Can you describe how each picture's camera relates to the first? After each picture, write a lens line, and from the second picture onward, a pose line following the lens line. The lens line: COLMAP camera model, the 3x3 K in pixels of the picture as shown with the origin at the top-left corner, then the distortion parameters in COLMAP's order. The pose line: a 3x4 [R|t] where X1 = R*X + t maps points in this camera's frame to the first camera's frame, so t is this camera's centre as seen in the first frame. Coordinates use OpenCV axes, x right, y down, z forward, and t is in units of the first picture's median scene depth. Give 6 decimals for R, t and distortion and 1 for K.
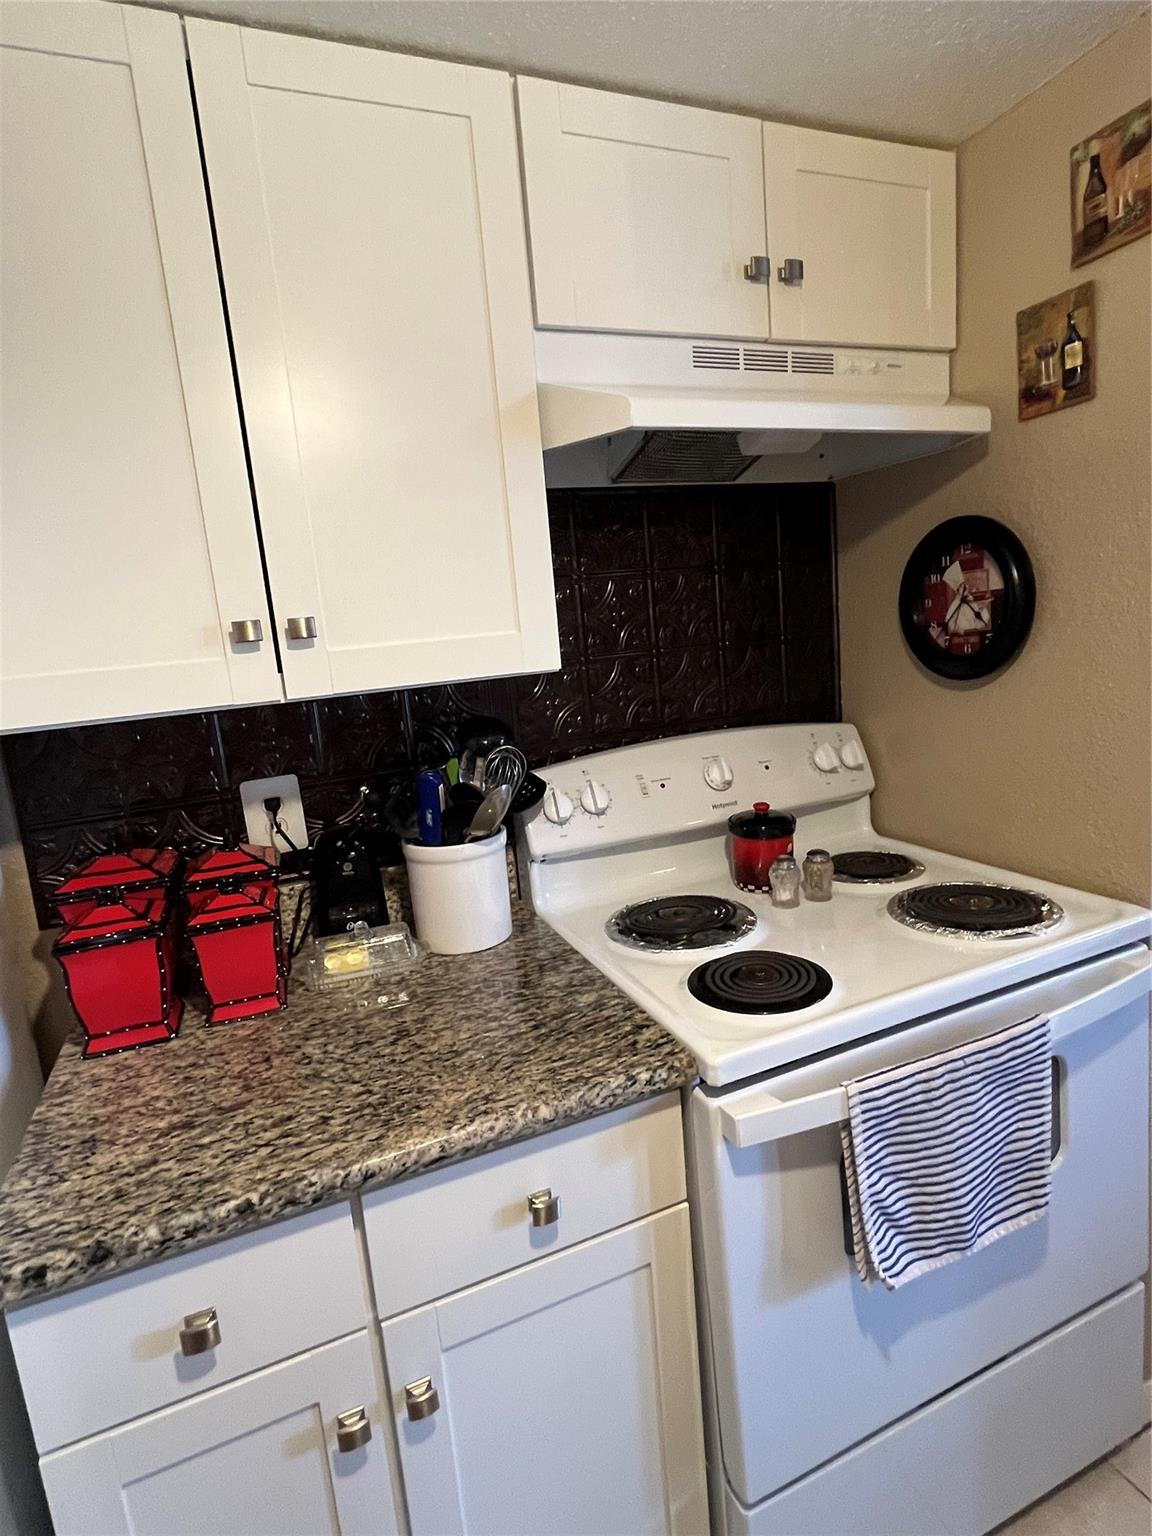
lens RADIAL K [[811.2, 0, 582.6], [0, 811.2, 767.4], [0, 0, 1]] dist [-0.004976, 0.000158]
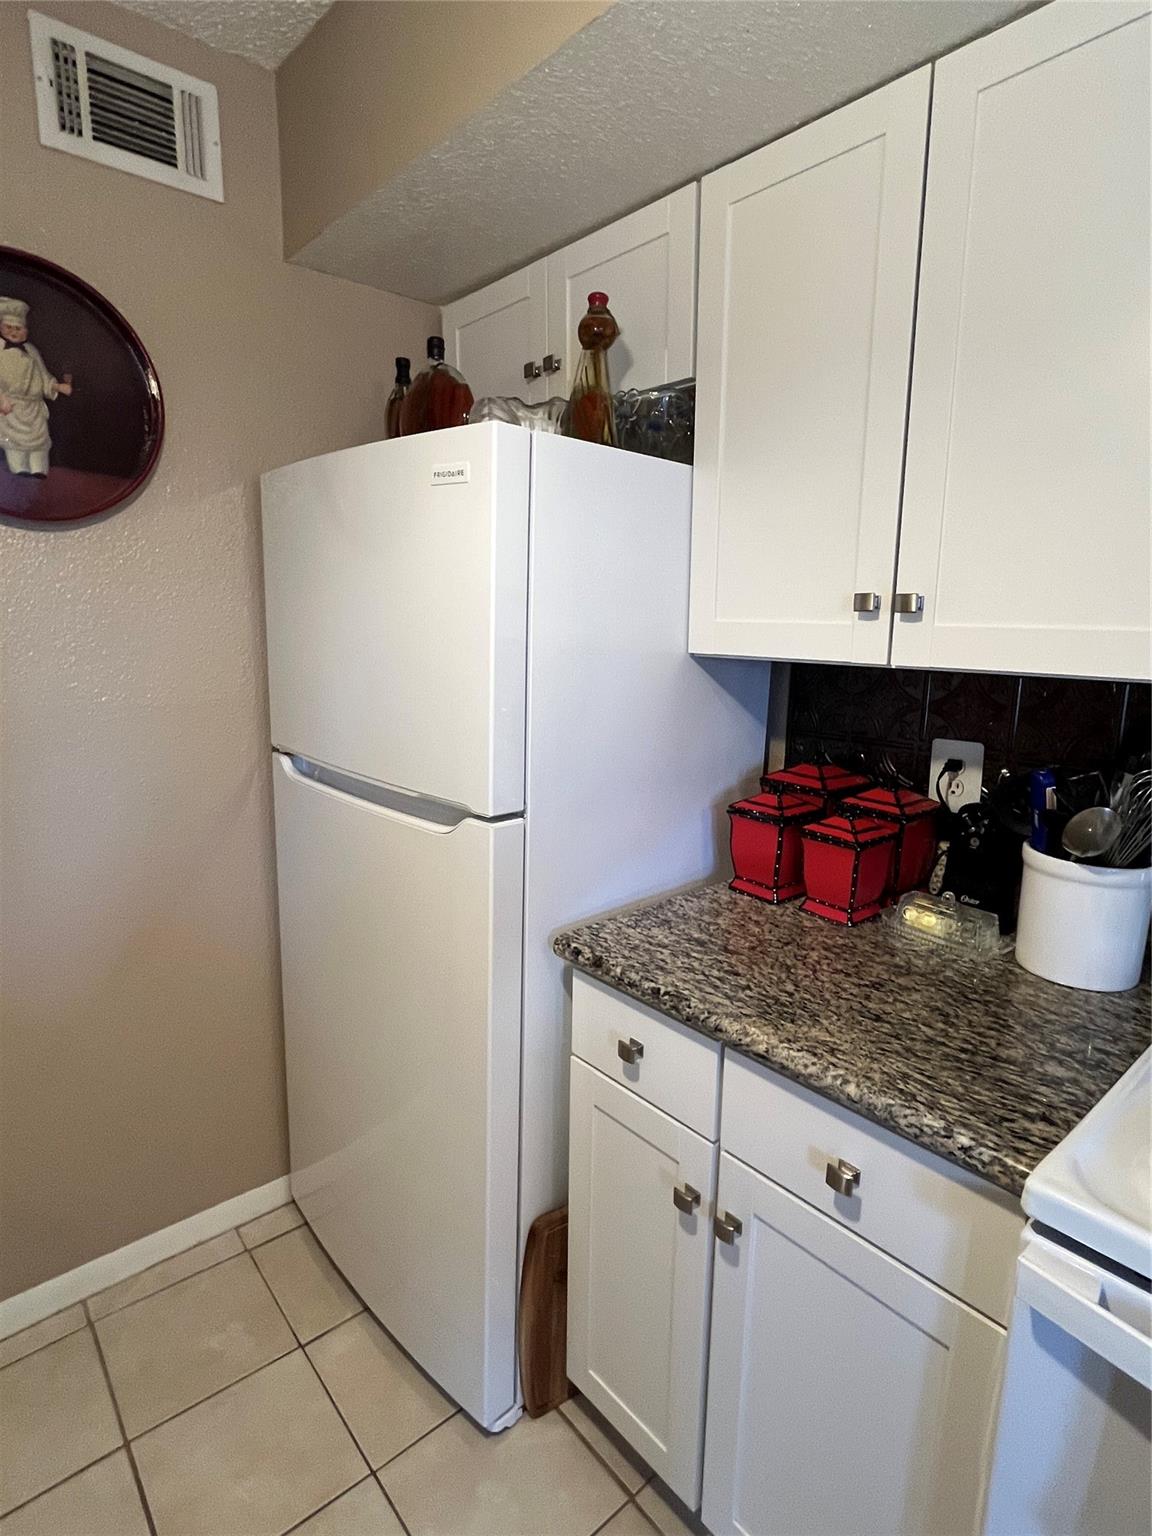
lens RADIAL K [[811.2, 0, 583.8], [0, 811.2, 769.8], [0, 0, 1]] dist [-0.004976, 0.000158]
pose [[0.306414, 0.267903, -0.913421, 0.642903], [-0.210519, 0.954890, 0.209446, -0.101492], [0.928328, 0.128115, 0.348990, 0.256044]]
